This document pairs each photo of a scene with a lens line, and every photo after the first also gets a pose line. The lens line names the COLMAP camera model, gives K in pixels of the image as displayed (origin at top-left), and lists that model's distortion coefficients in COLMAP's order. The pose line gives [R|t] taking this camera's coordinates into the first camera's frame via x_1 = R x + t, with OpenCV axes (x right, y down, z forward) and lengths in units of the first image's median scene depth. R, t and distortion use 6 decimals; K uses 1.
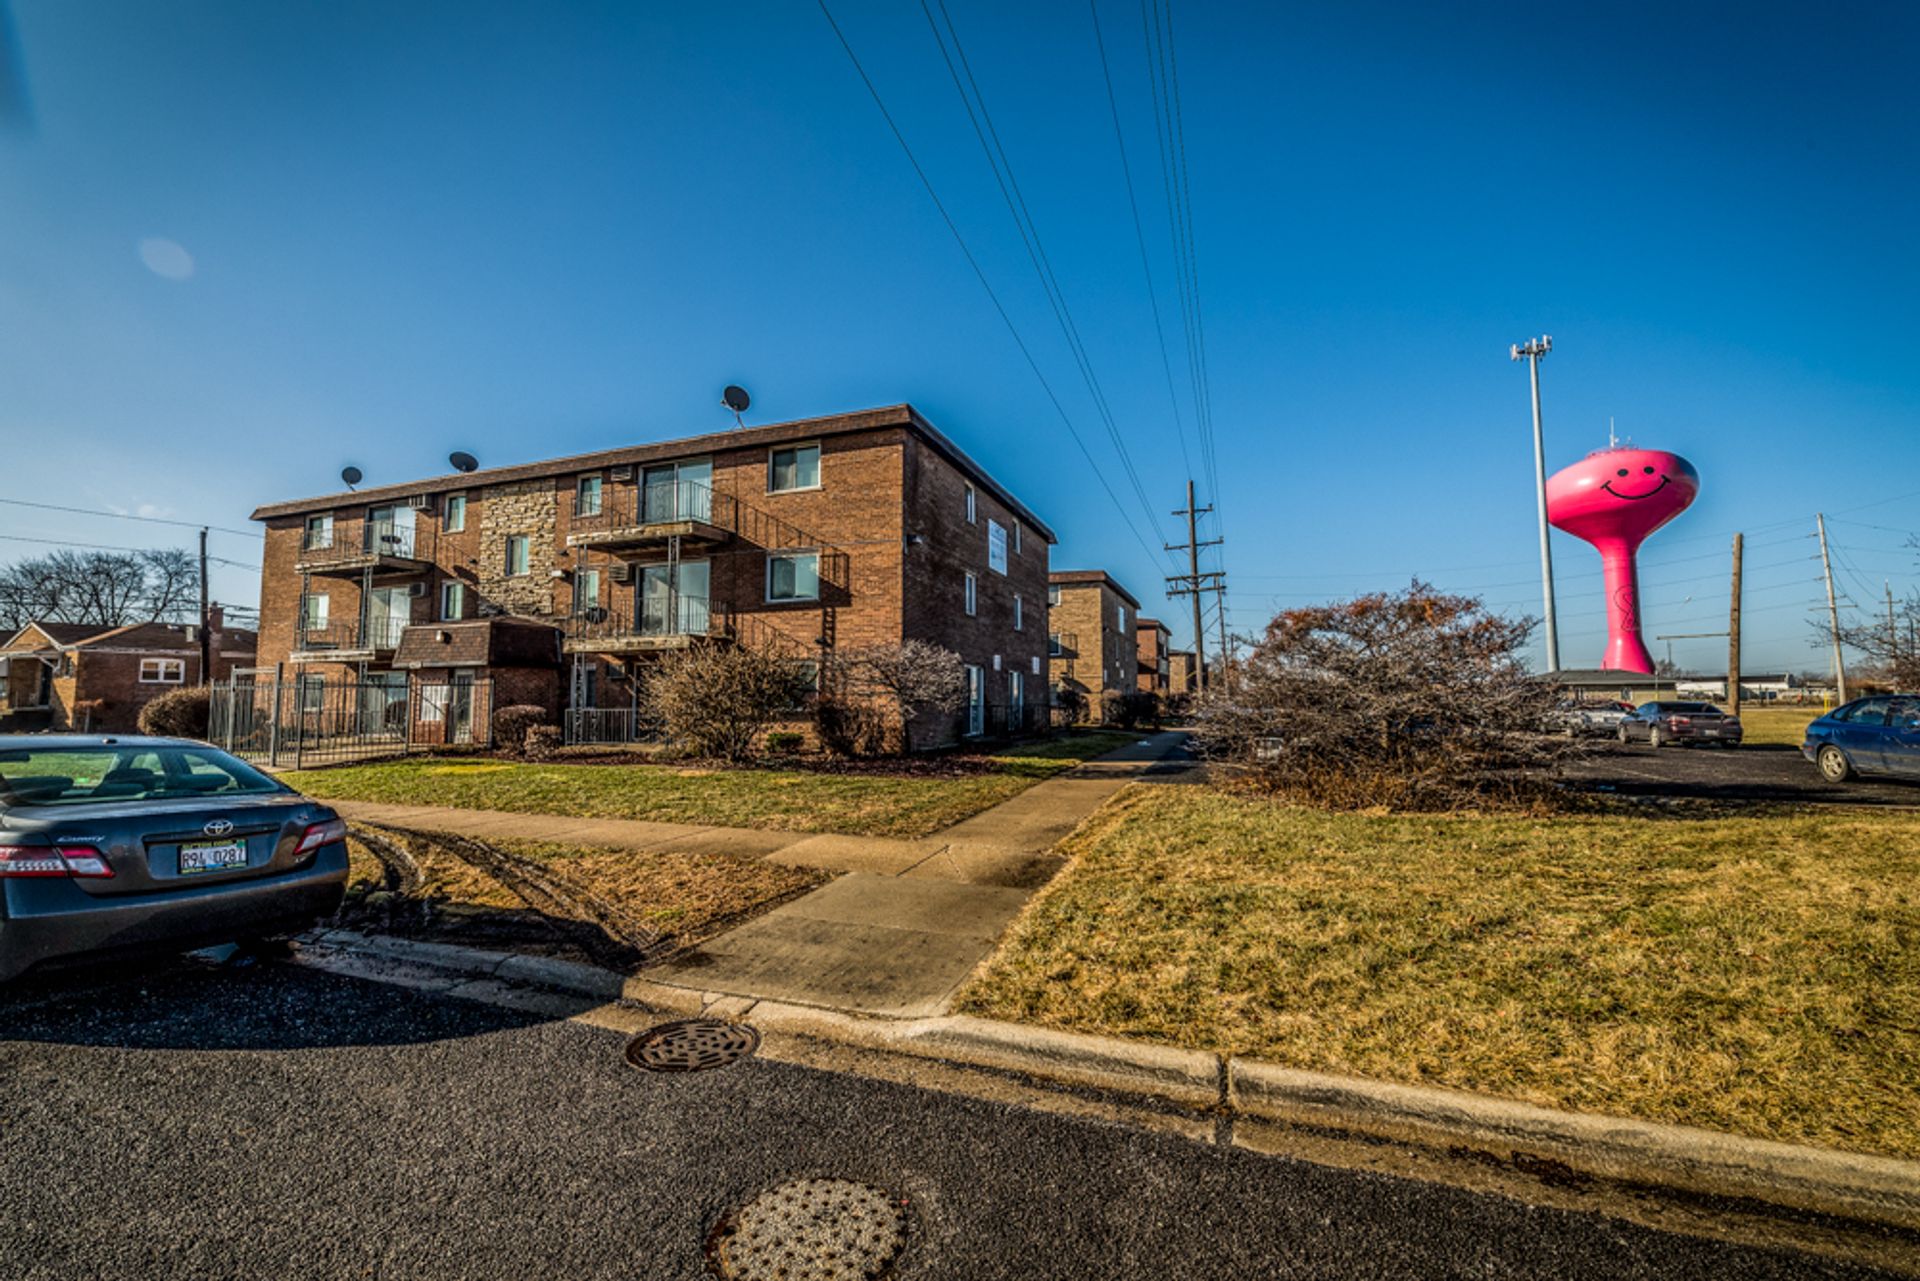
lens RADIAL K [[752.9, 0, 953.5], [0, 752.9, 642.3], [0, 0, 1]] dist [0.002995, -0.005003]
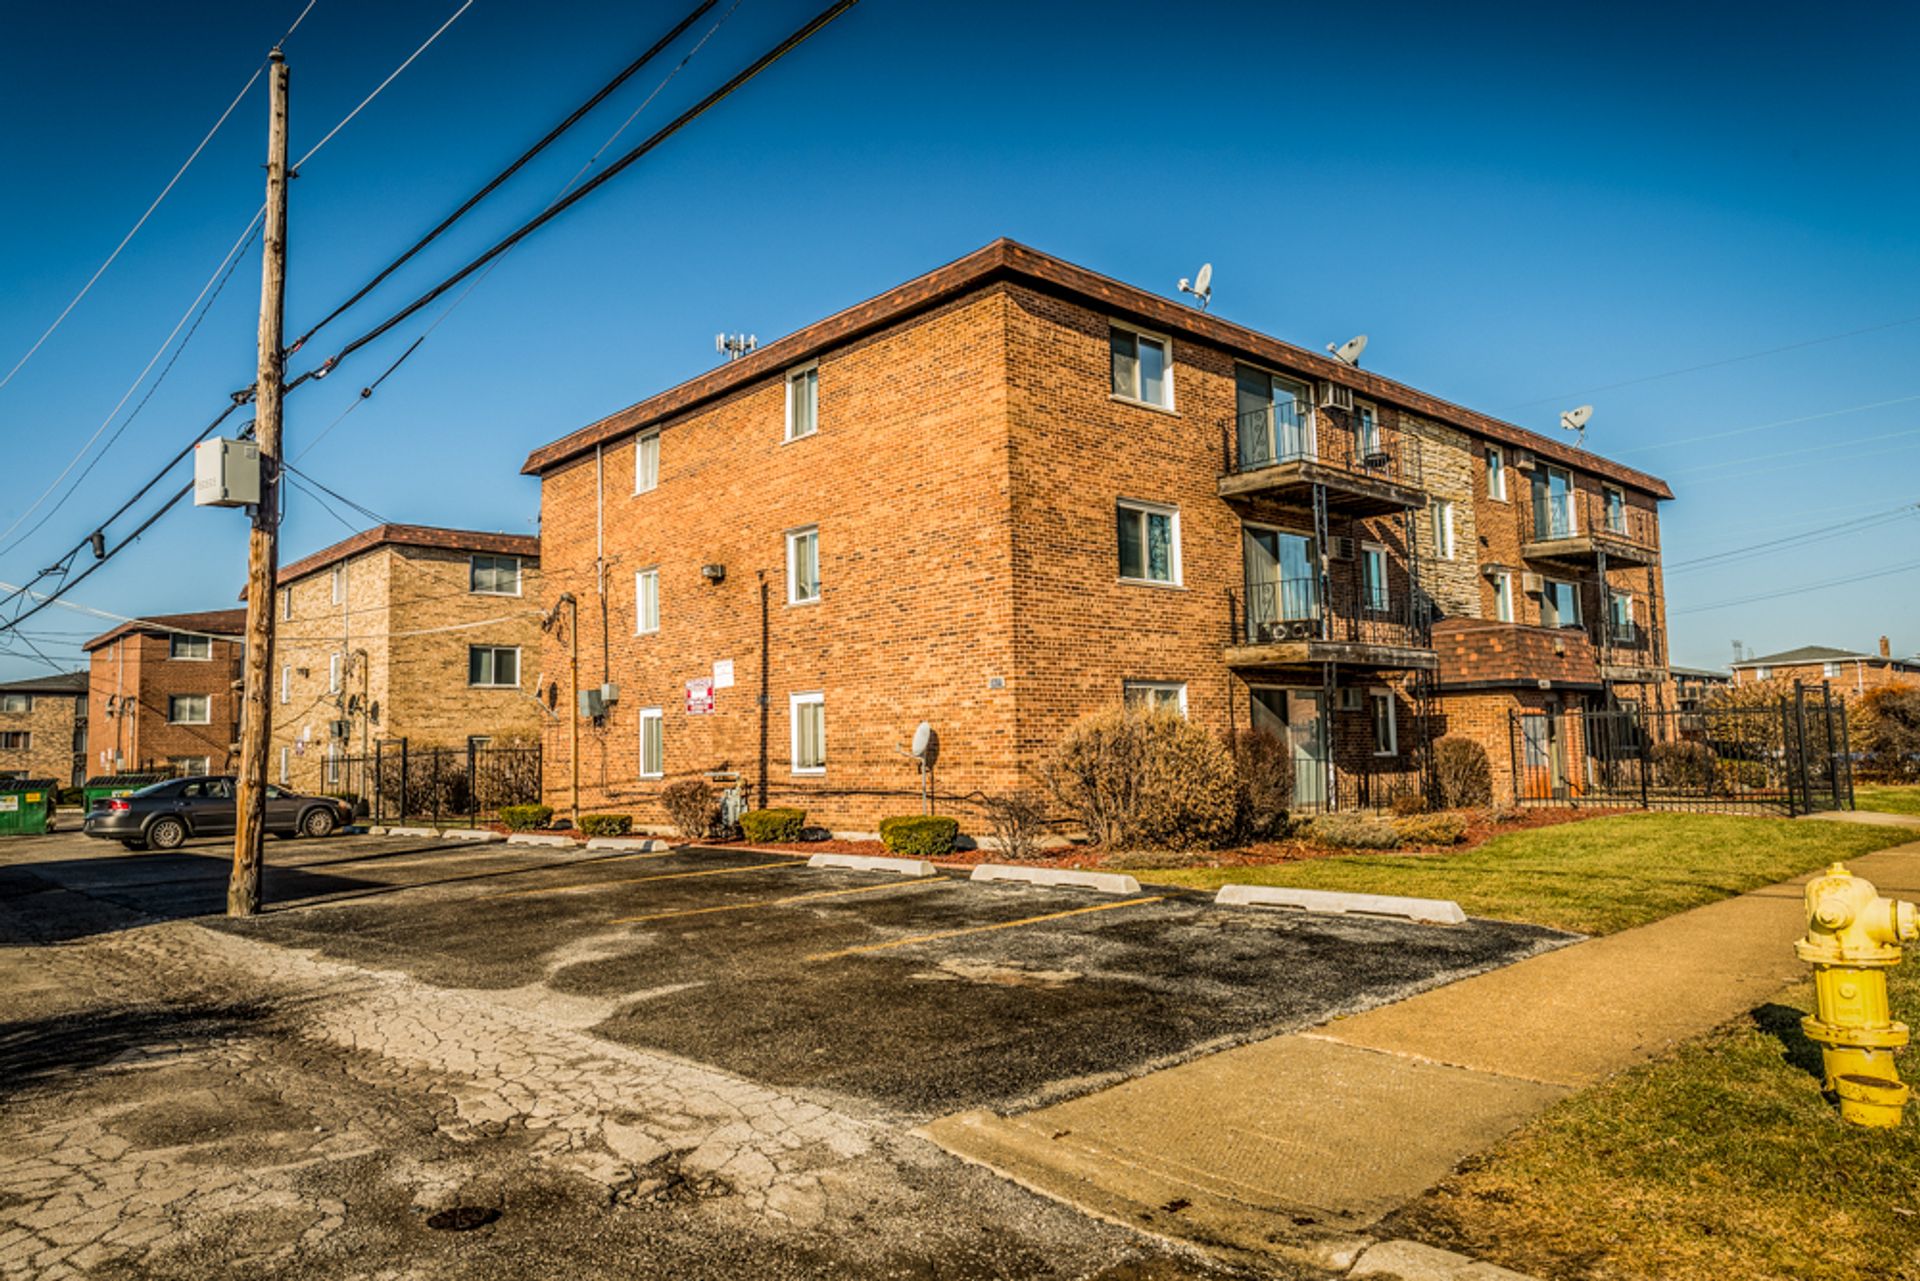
lens RADIAL K [[1262.2, 0, 963.2], [0, 1262.2, 639.9], [0, 0, 1]] dist [0.020129, -0.021984]
pose [[0.437918, 0.079835, 0.895463, -2.183211], [-0.040711, 0.996788, -0.068960, 0.101317], [-0.898093, -0.006256, 0.439762, 1.070710]]
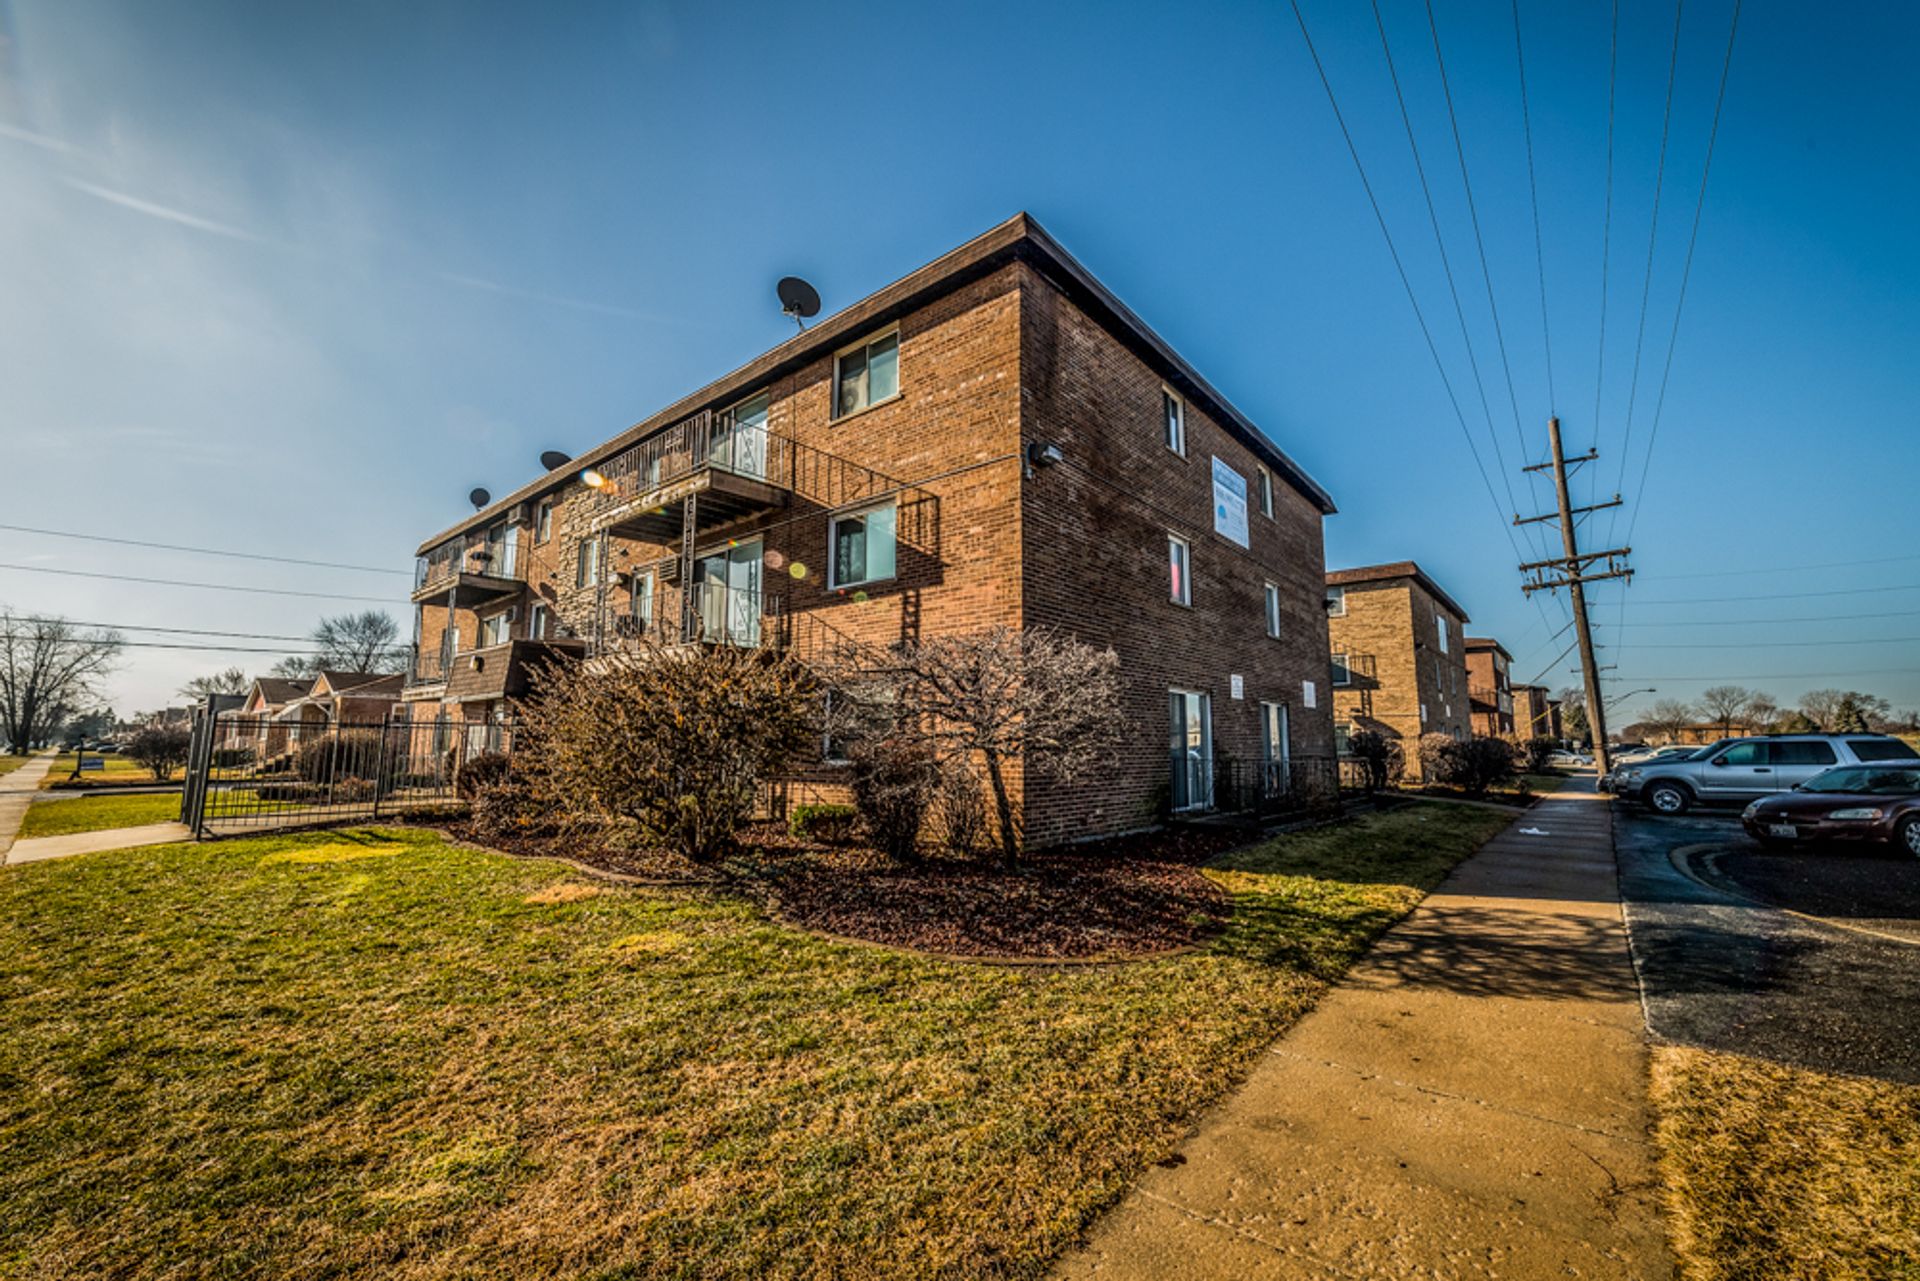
lens RADIAL K [[756.6, 0, 953.9], [0, 756.6, 642.3], [0, 0, 1]] dist [0.004781, -0.004725]
pose [[0.943604, -0.038603, -0.328817, 0.059216], [0.019235, 0.997894, -0.061953, 0.032072], [0.330516, 0.052134, 0.942359, 0.455893]]
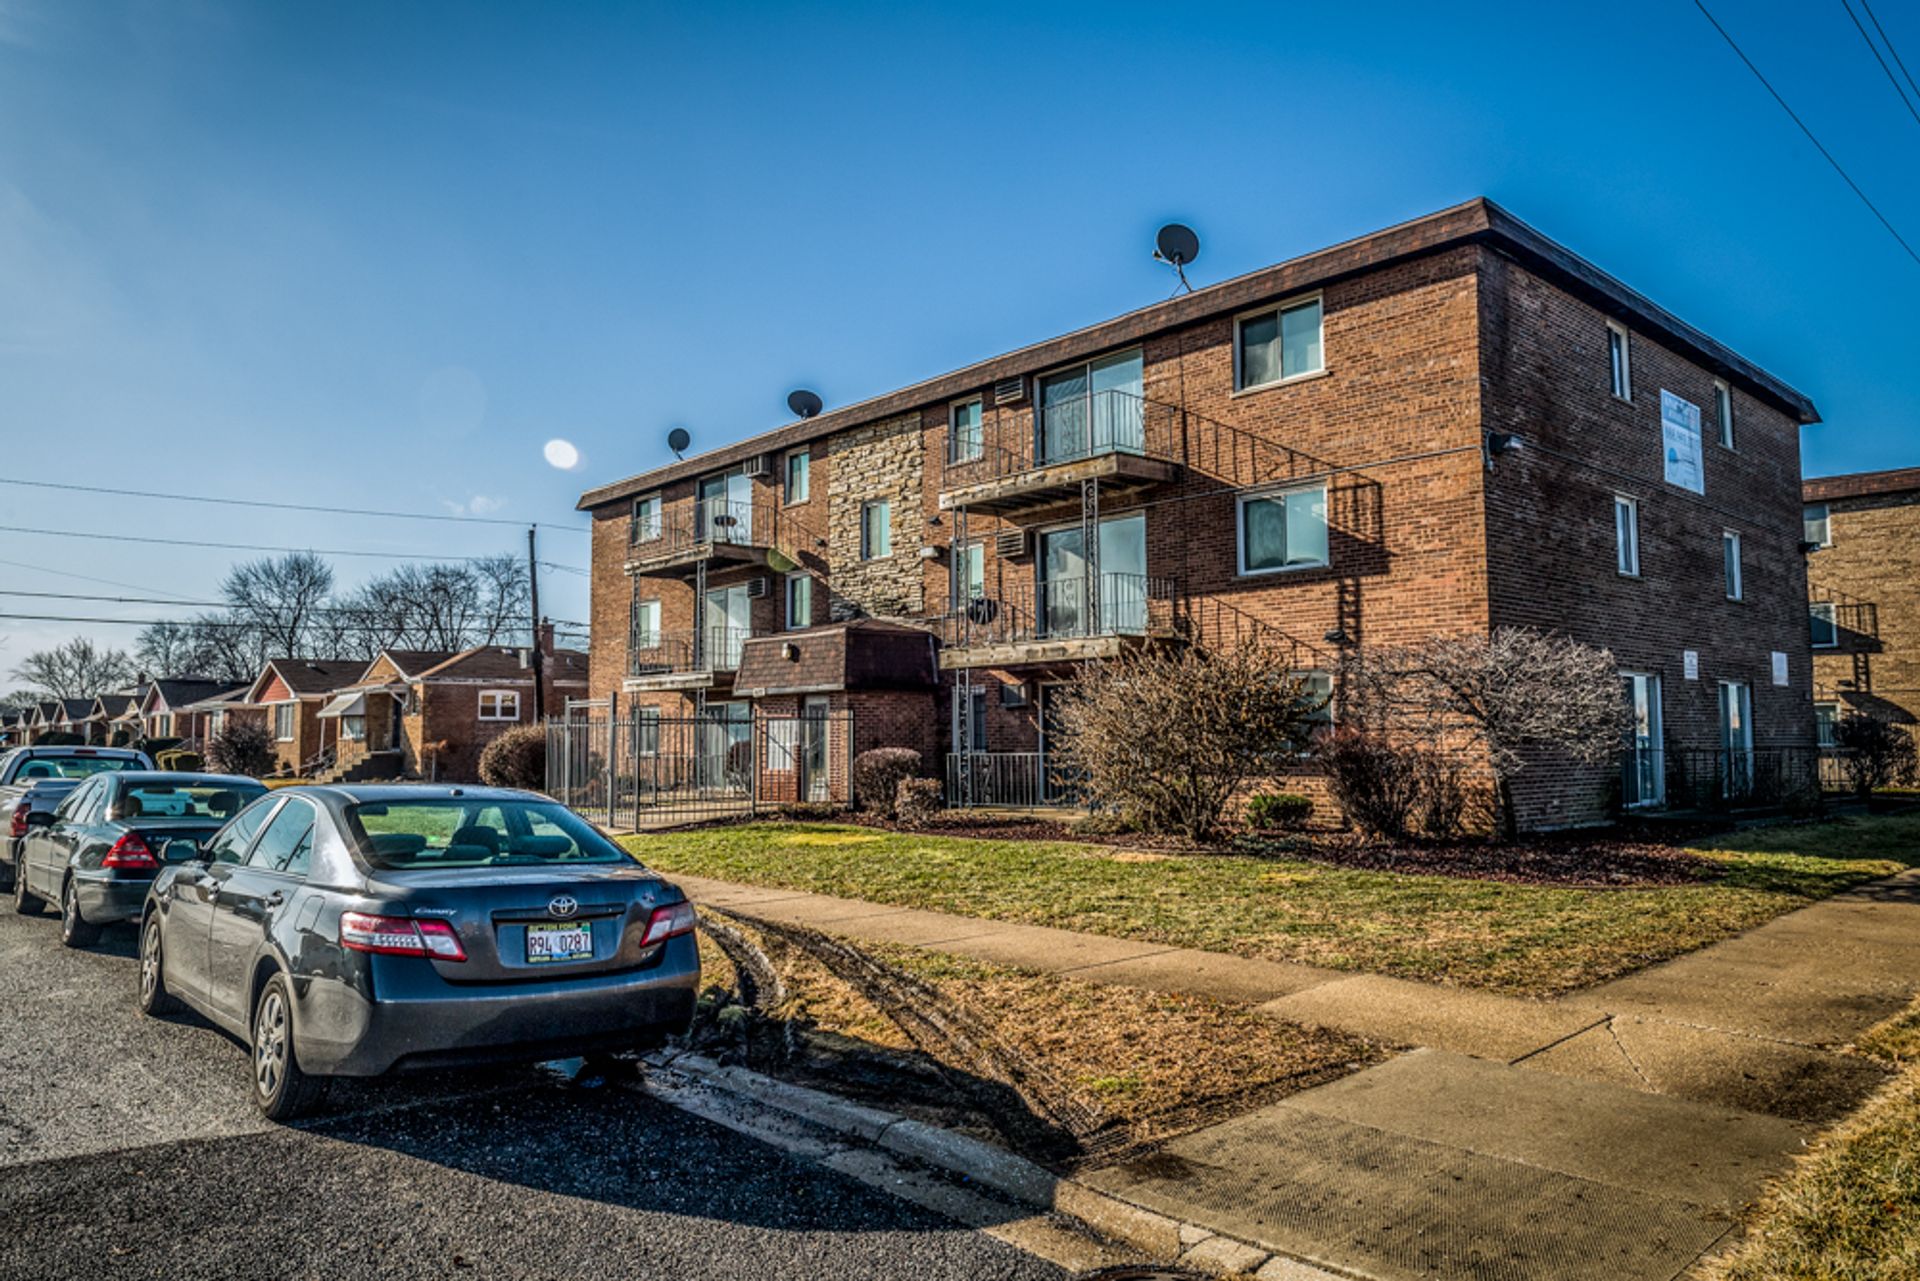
lens RADIAL K [[1259.5, 0, 952.1], [0, 1259.5, 641.2], [0, 0, 1]] dist [0.019970, -0.016200]
pose [[0.892831, -0.037437, -0.448833, -0.004868], [0.037013, 0.999268, -0.009722, 0.000135], [0.448869, -0.007933, 0.893563, 0.003243]]
